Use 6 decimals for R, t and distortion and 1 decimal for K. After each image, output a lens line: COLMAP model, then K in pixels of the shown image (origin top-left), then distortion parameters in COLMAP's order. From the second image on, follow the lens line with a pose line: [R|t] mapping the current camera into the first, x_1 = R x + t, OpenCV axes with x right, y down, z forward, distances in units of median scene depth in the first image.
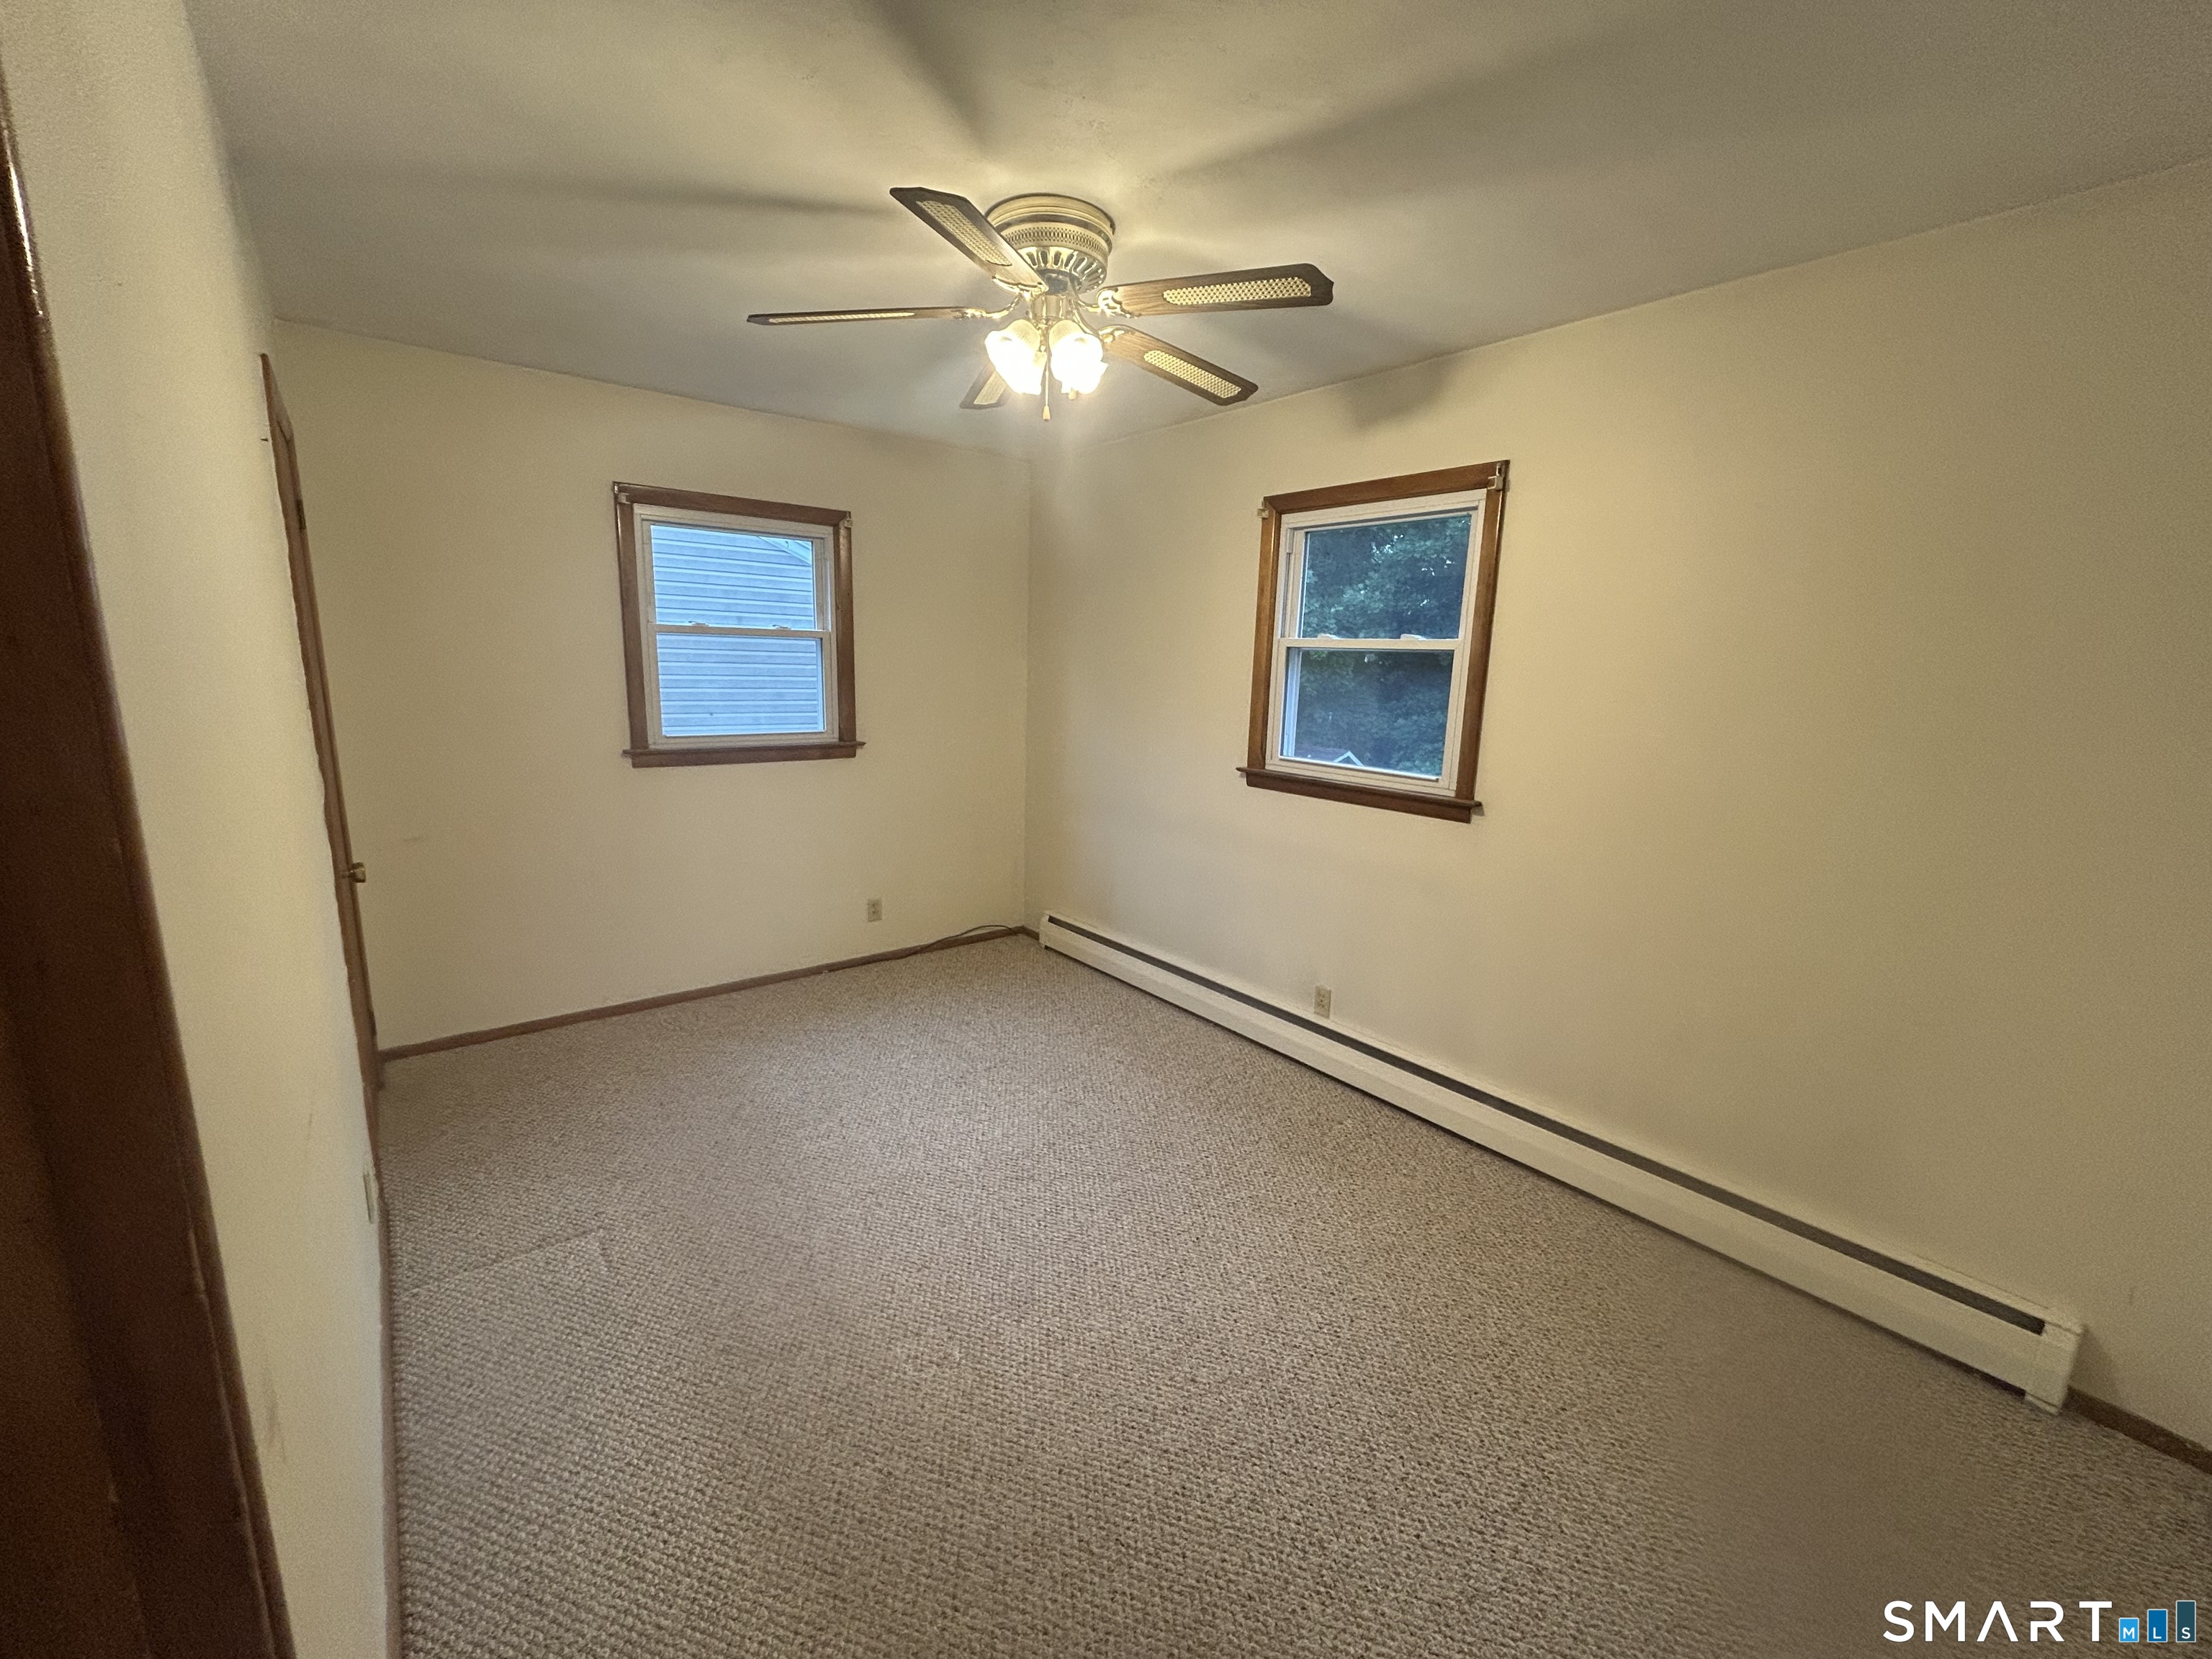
lens RADIAL K [[905.4, 0, 1106.4], [0, 905.4, 837.7], [0, 0, 1]] dist [0.002163, -0.000362]
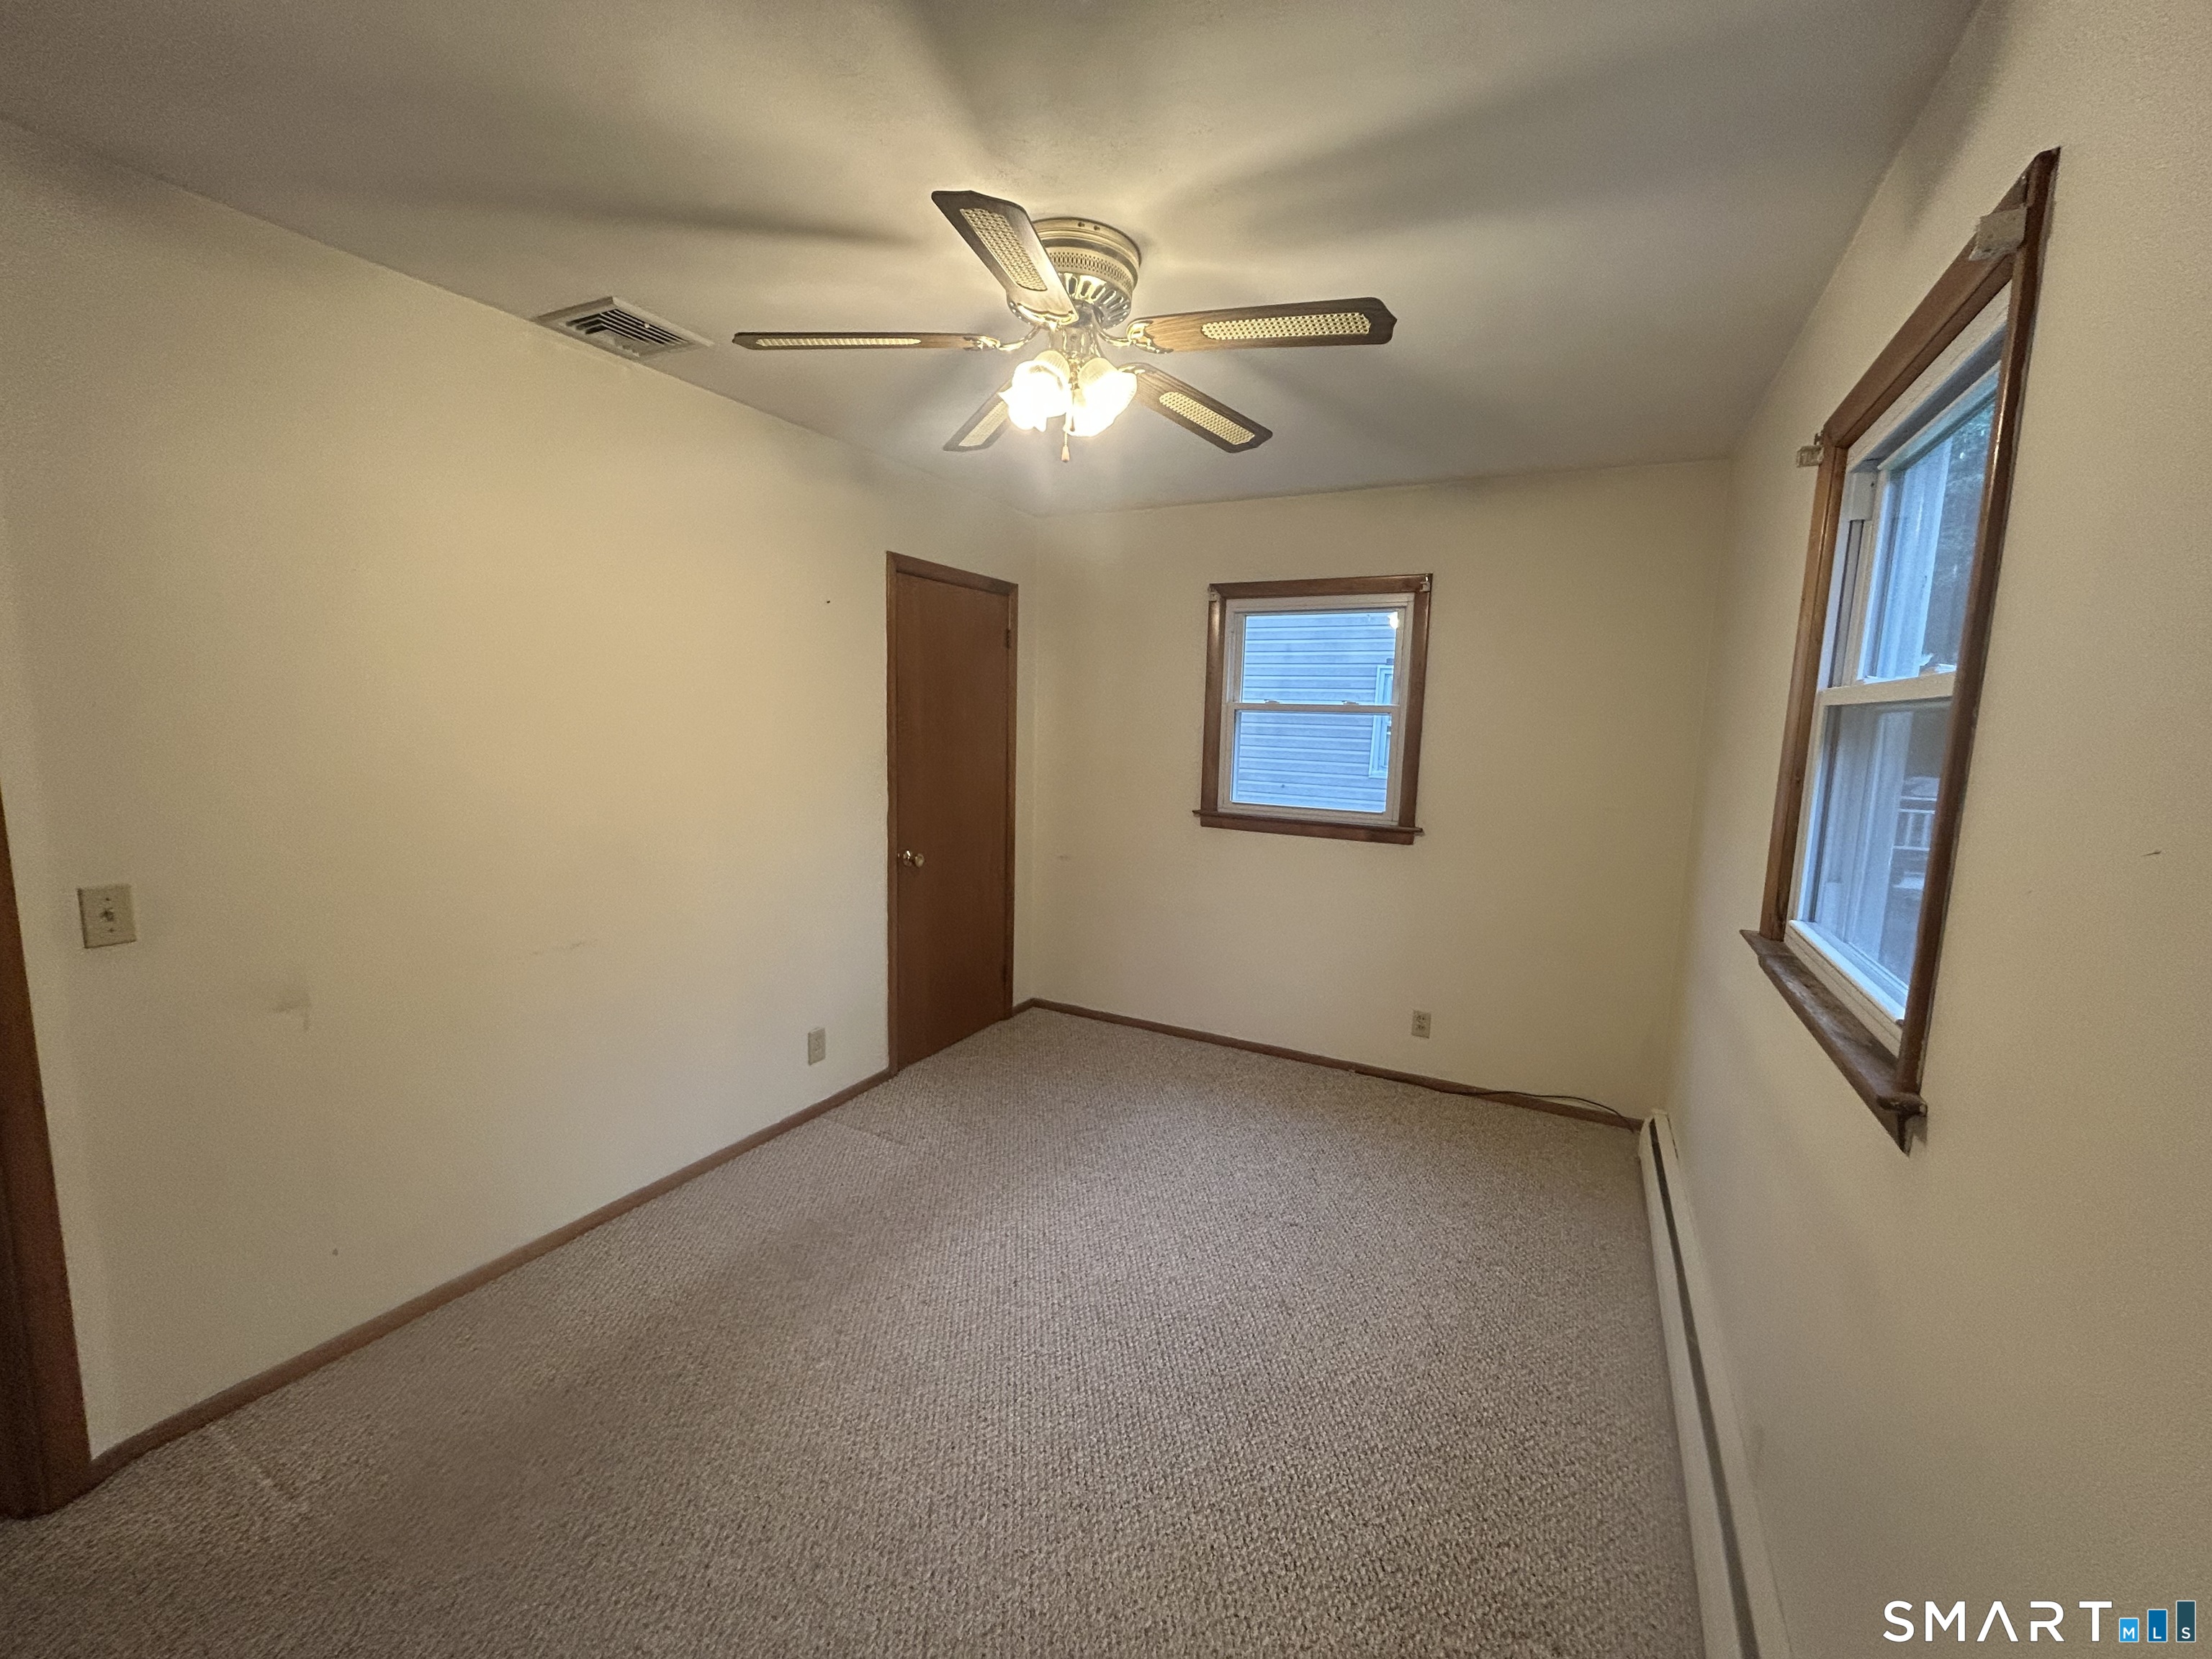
lens RADIAL K [[905.4, 0, 1103.1], [0, 905.4, 833.9], [0, 0, 1]] dist [0.002163, -0.000362]
pose [[0.392403, 0.102789, -0.914032, 0.446234], [-0.200002, 0.979494, 0.024288, -0.065166], [0.897786, 0.173278, 0.404915, 0.394174]]
